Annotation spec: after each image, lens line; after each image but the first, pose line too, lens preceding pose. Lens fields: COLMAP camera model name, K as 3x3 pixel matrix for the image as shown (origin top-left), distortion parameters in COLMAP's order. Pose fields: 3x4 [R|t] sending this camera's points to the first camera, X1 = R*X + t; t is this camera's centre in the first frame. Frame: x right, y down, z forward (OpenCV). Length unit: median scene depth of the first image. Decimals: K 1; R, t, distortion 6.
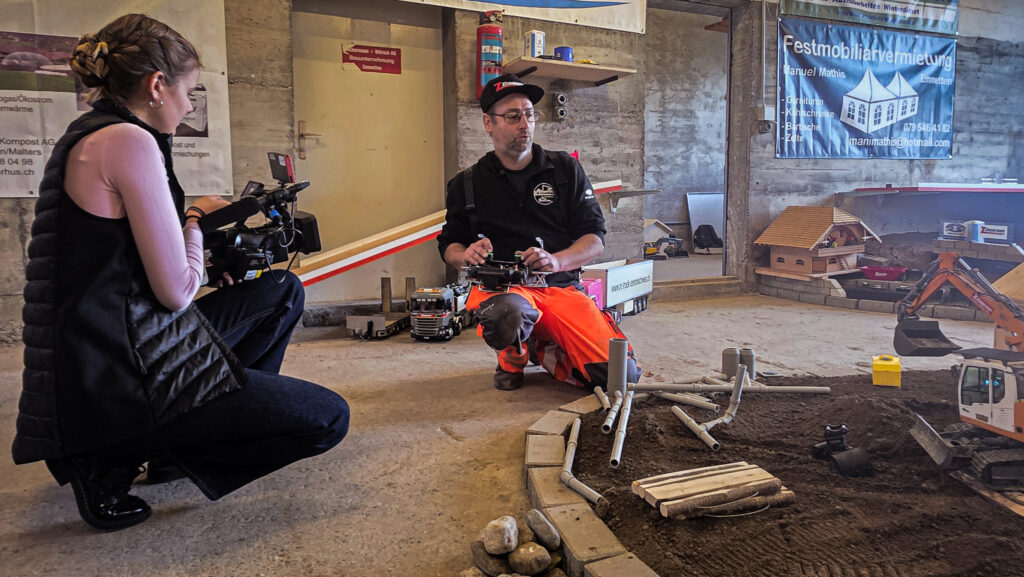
lens RADIAL K [[667.6, 0, 513.2], [0, 667.6, 268.8], [0, 0, 1]] dist [-0.003734, -0.003101]
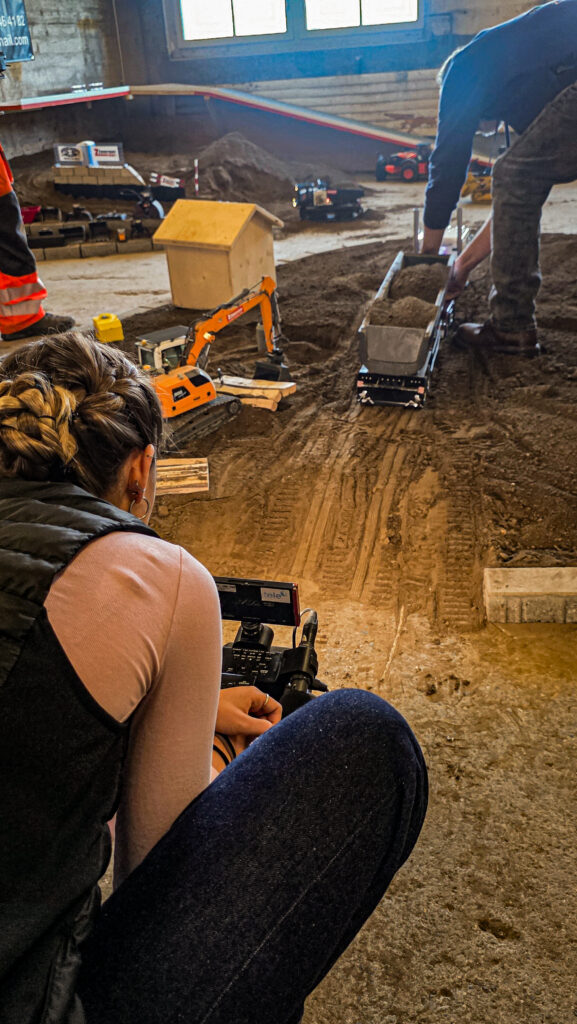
lens RADIAL K [[902.8, 0, 294.7], [0, 902.8, 514.7], [0, 0, 1]] dist [0.044100, -0.055136]
pose [[0.634587, -0.383592, 0.670937, -0.169981], [0.136469, 0.910107, 0.391256, -0.050017], [-0.760708, -0.156724, 0.629890, -0.110041]]
